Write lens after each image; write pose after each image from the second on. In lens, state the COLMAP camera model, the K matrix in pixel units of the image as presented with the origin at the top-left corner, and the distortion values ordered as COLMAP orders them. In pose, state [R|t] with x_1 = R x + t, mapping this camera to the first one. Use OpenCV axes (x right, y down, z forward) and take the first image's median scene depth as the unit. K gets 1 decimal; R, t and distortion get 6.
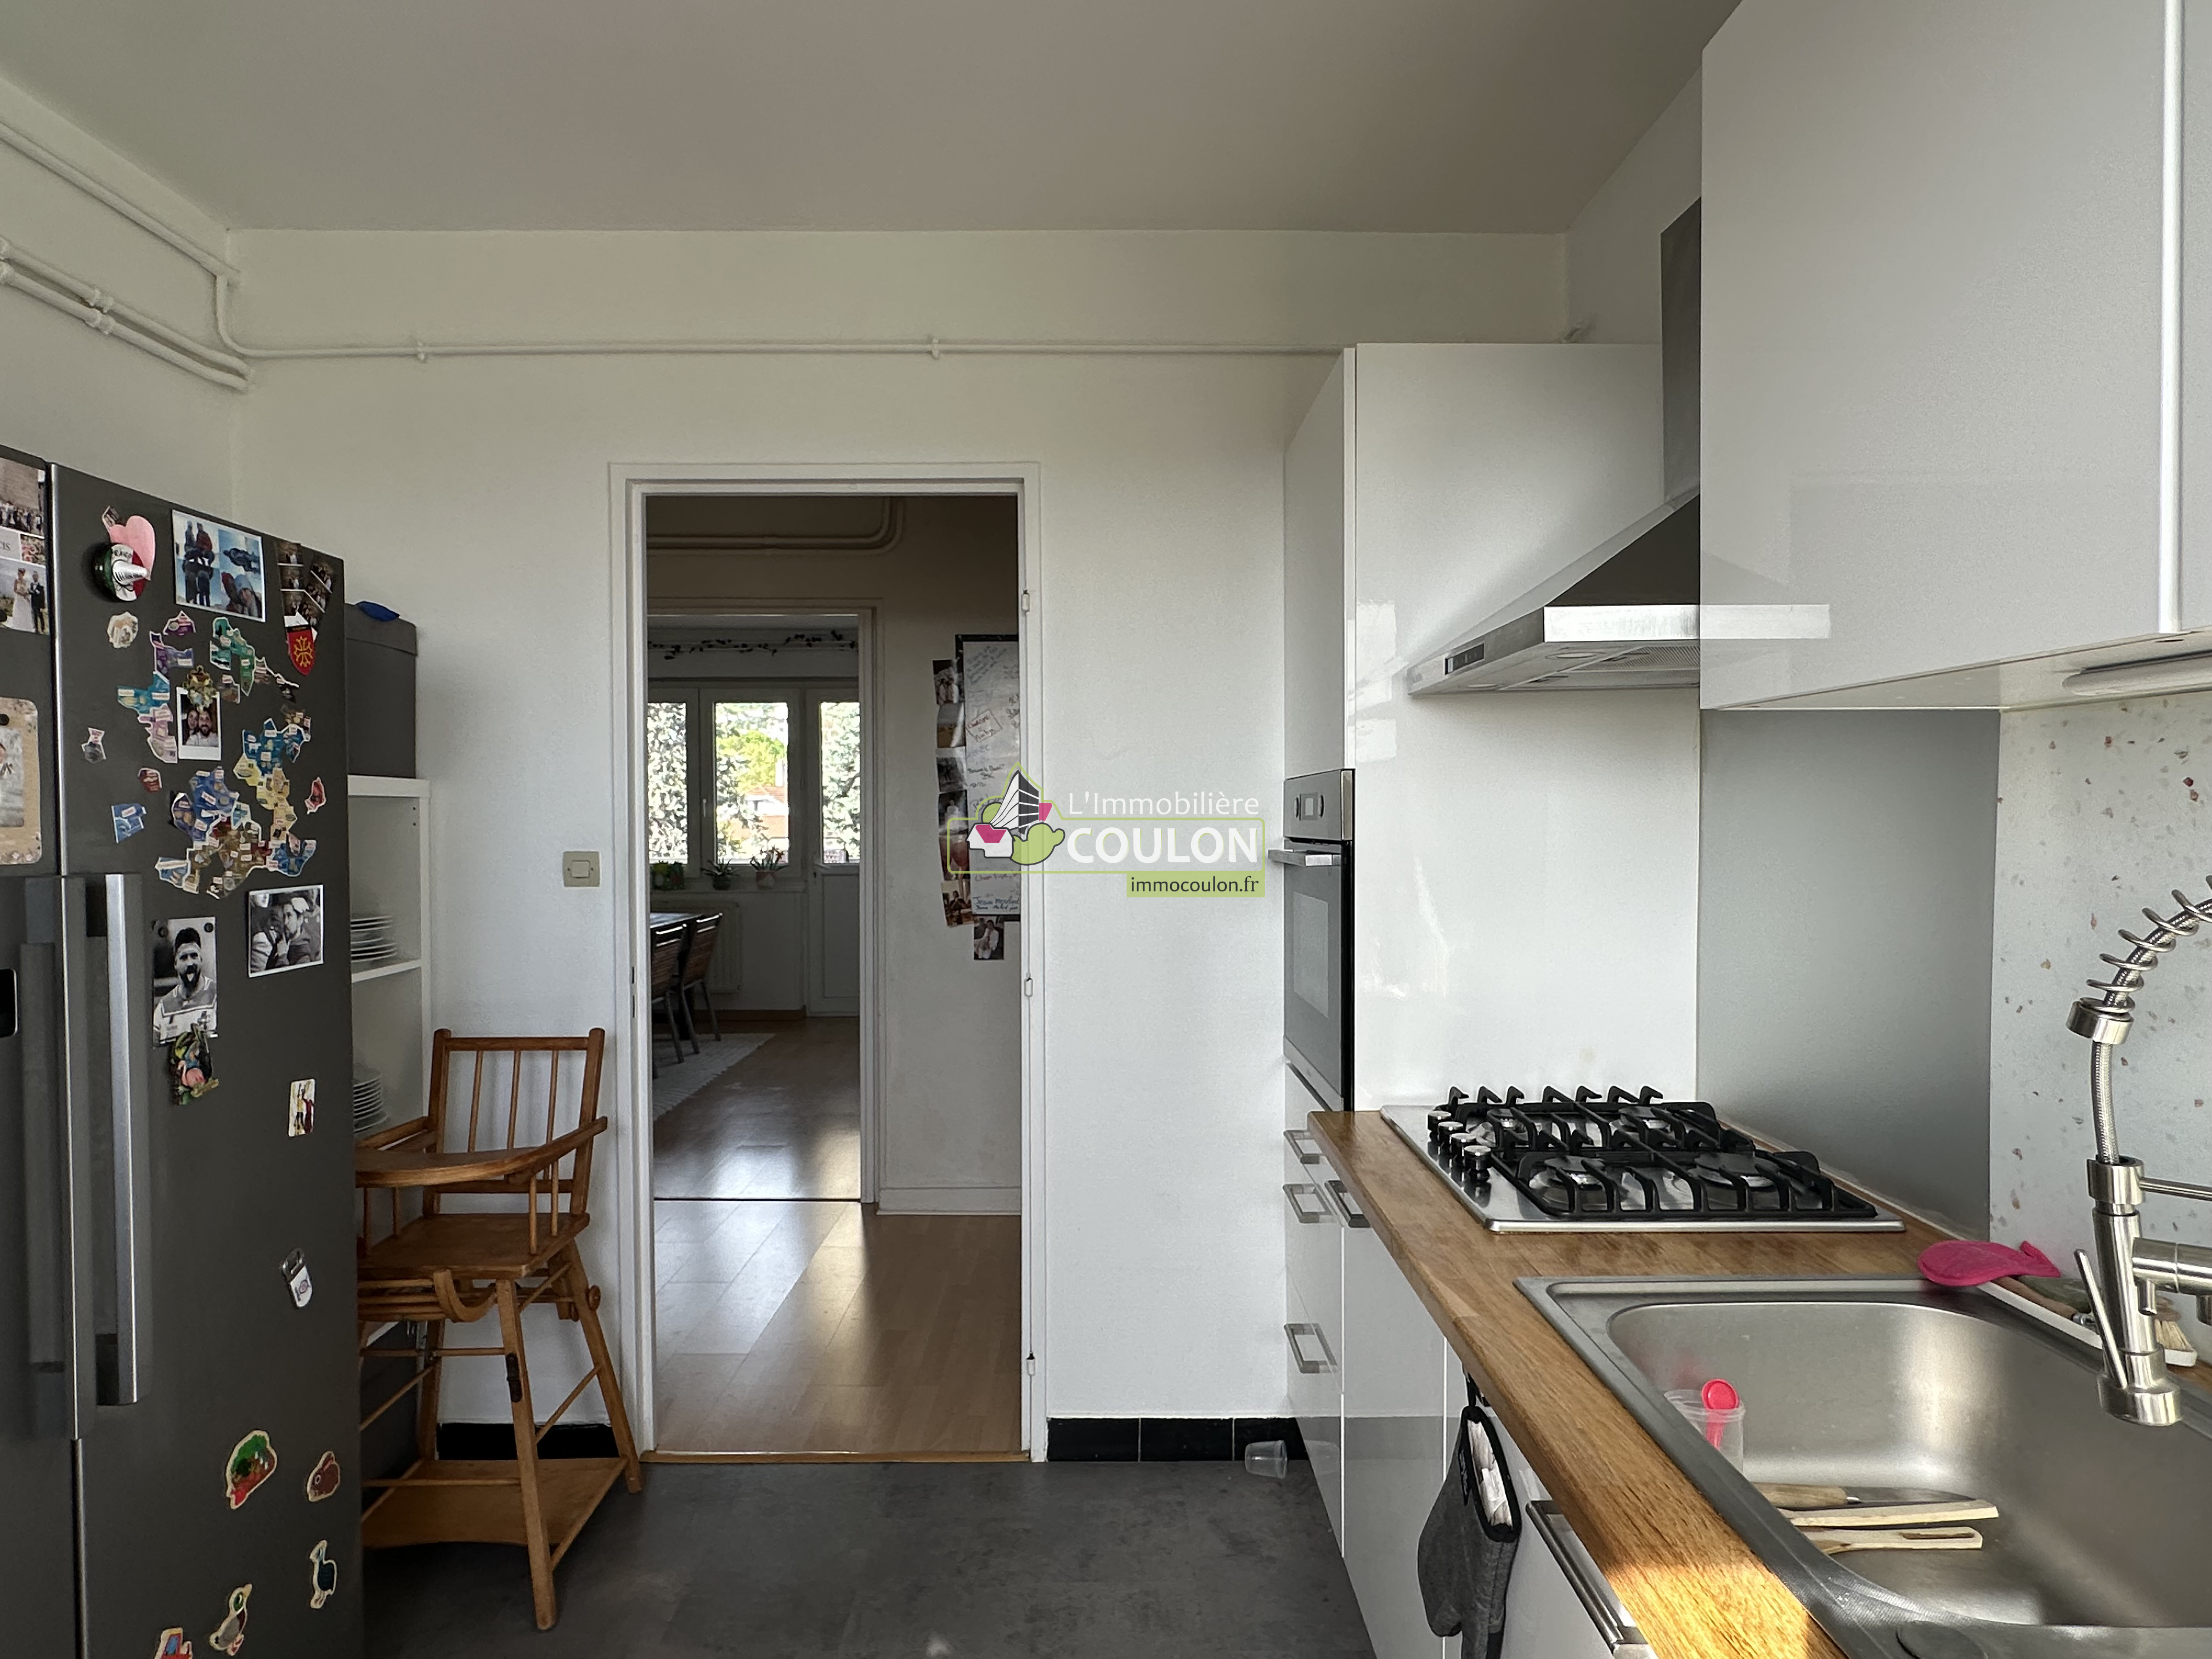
lens RADIAL K [[1259.5, 0, 1107.8], [0, 1259.5, 827.9], [0, 0, 1]] dist [0.000359, 0.000002]
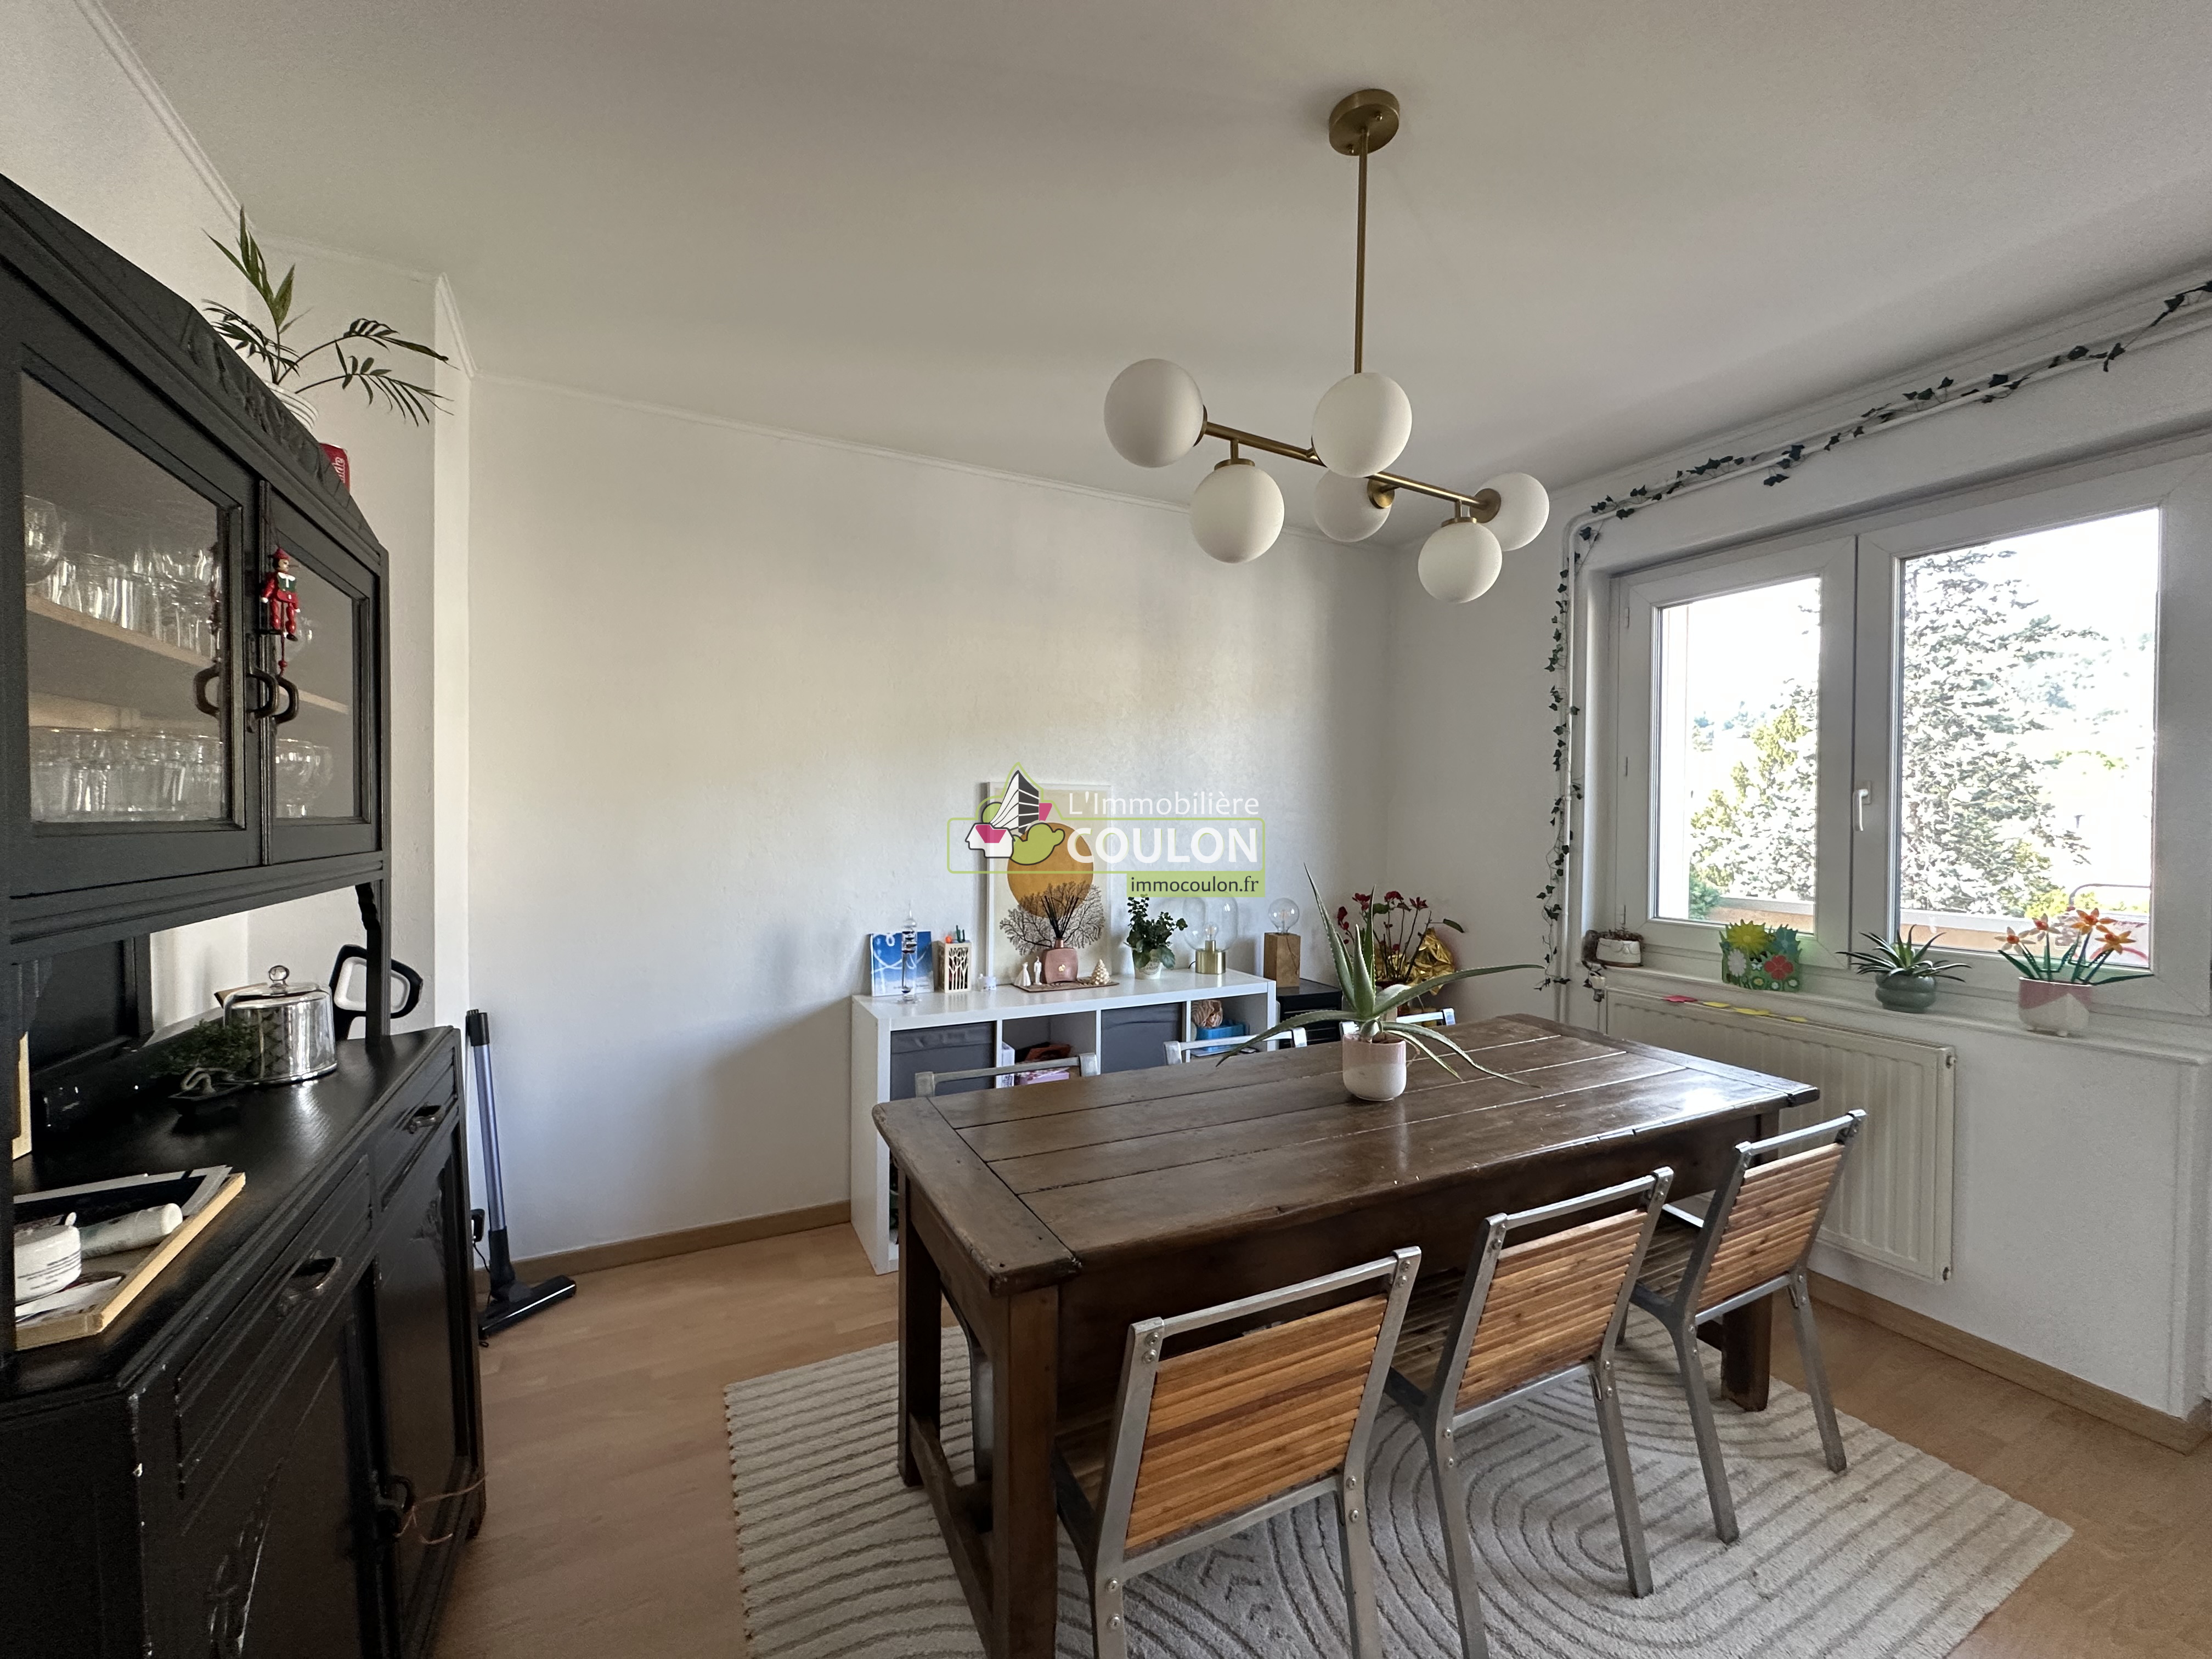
lens RADIAL K [[888.8, 0, 1110.6], [0, 888.8, 828.4], [0, 0, 1]] dist [-0.001999, 0.001471]
pose [[0.451638, 0.016176, -0.892055, -0.167590], [-0.022304, 0.999728, 0.006837, -0.005449], [0.891922, 0.016809, 0.451876, 0.641379]]
